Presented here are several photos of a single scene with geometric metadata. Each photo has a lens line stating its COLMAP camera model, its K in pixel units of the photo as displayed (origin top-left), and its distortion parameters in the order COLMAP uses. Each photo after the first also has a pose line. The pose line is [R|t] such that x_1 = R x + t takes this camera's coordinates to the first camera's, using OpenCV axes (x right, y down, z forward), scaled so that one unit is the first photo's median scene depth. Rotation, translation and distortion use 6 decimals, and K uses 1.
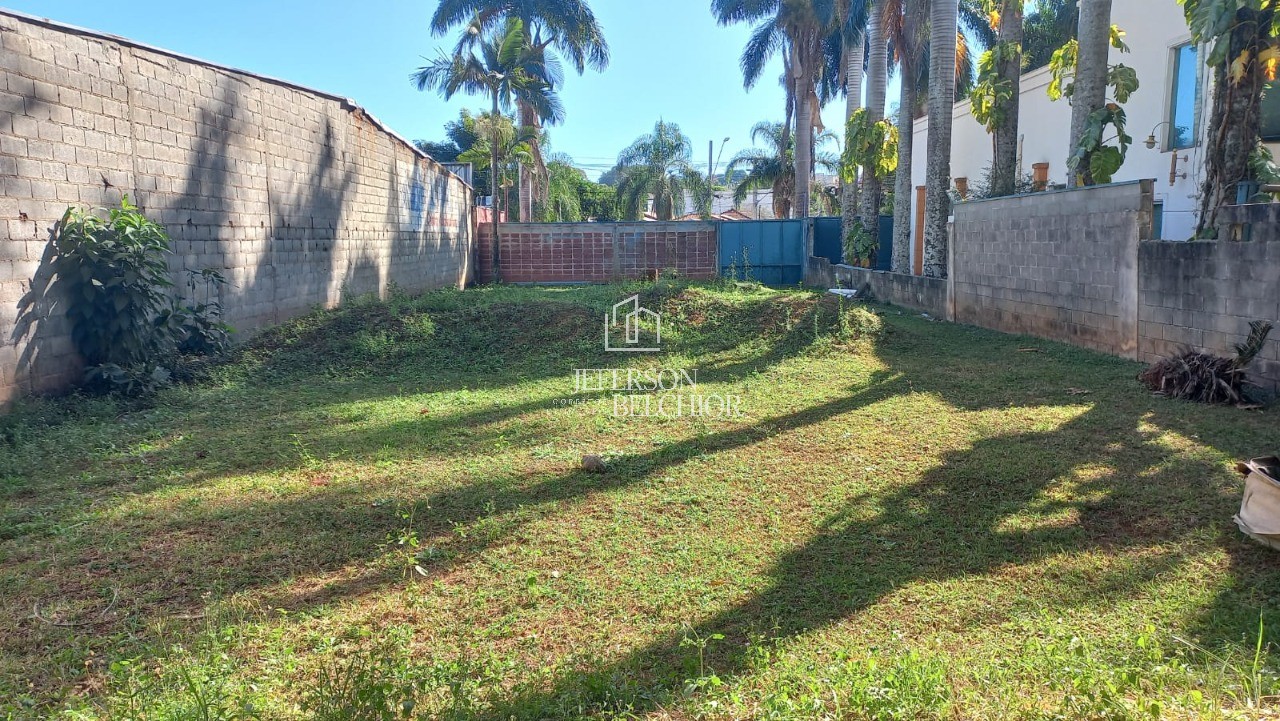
lens RADIAL K [[925.2, 0, 643.0], [0, 925.2, 355.0], [0, 0, 1]] dist [0.073053, -0.060891]
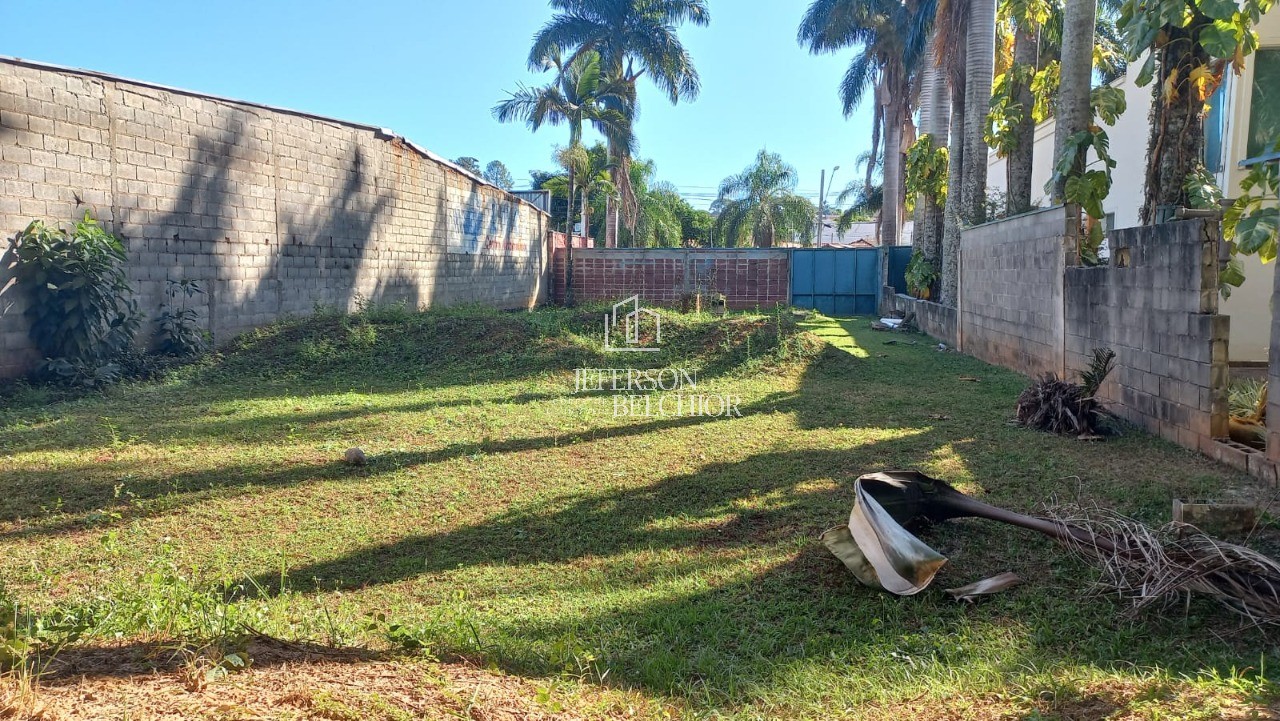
lens RADIAL K [[927.7, 0, 643.9], [0, 927.7, 352.5], [0, 0, 1]] dist [0.070838, -0.056310]
pose [[0.986485, 0.030344, -0.161019, 0.180966], [-0.036013, 0.998826, -0.032405, 0.008156], [0.159847, 0.037766, 0.986419, -0.005593]]
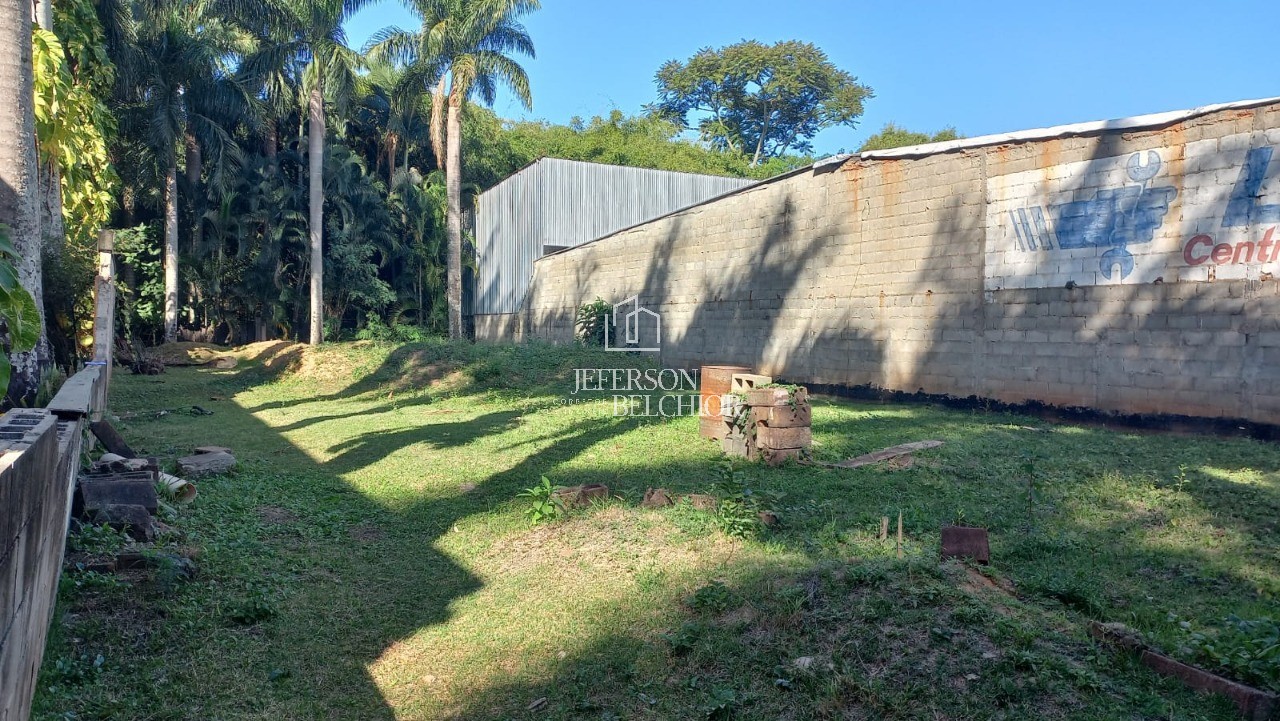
lens RADIAL K [[899.6, 0, 634.9], [0, 899.6, 359.4], [0, 0, 1]] dist [0.055191, -0.060556]
pose [[-0.882567, 0.017032, -0.469877, 0.321692], [-0.059922, 0.987121, 0.148331, -0.224614], [0.466352, 0.159068, -0.870180, 1.961147]]
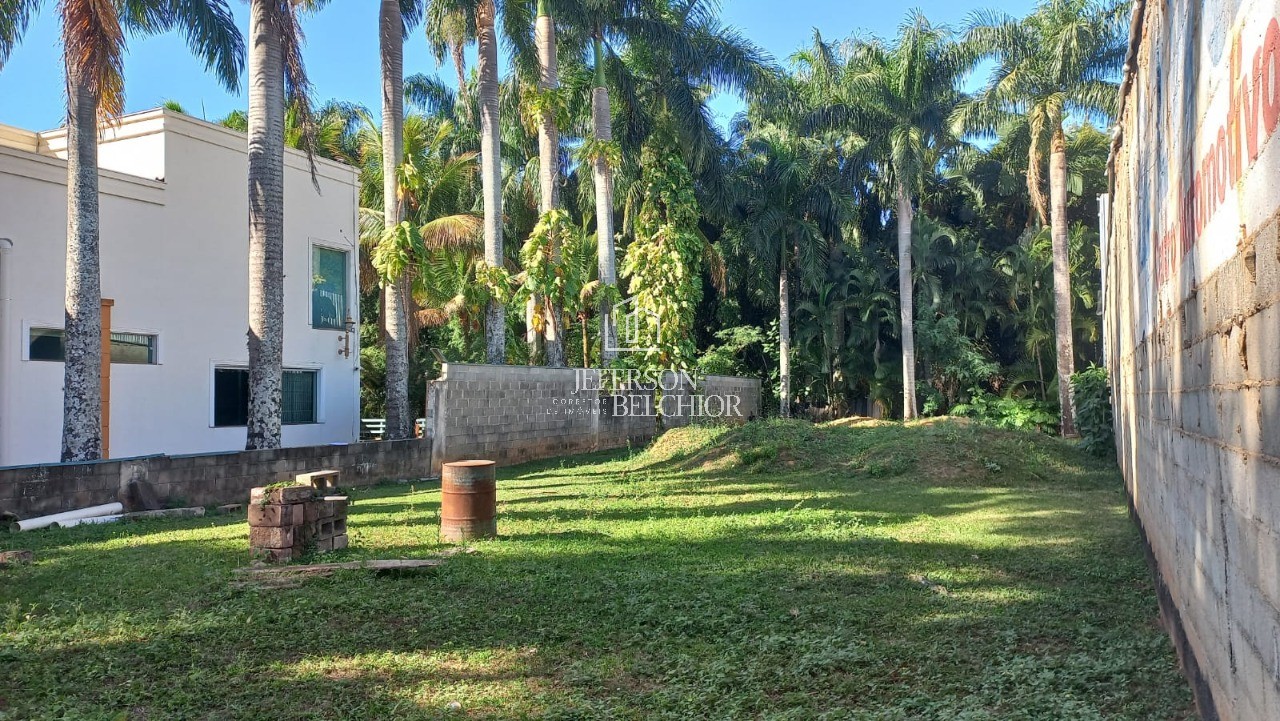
lens RADIAL K [[892.5, 0, 646.5], [0, 892.5, 360.5], [0, 0, 1]] dist [0.090933, -0.140570]
pose [[-0.892382, 0.040851, 0.449427, -0.346284], [0.078681, 0.994725, 0.065813, -0.228538], [-0.444368, 0.094092, -0.890889, 1.923689]]
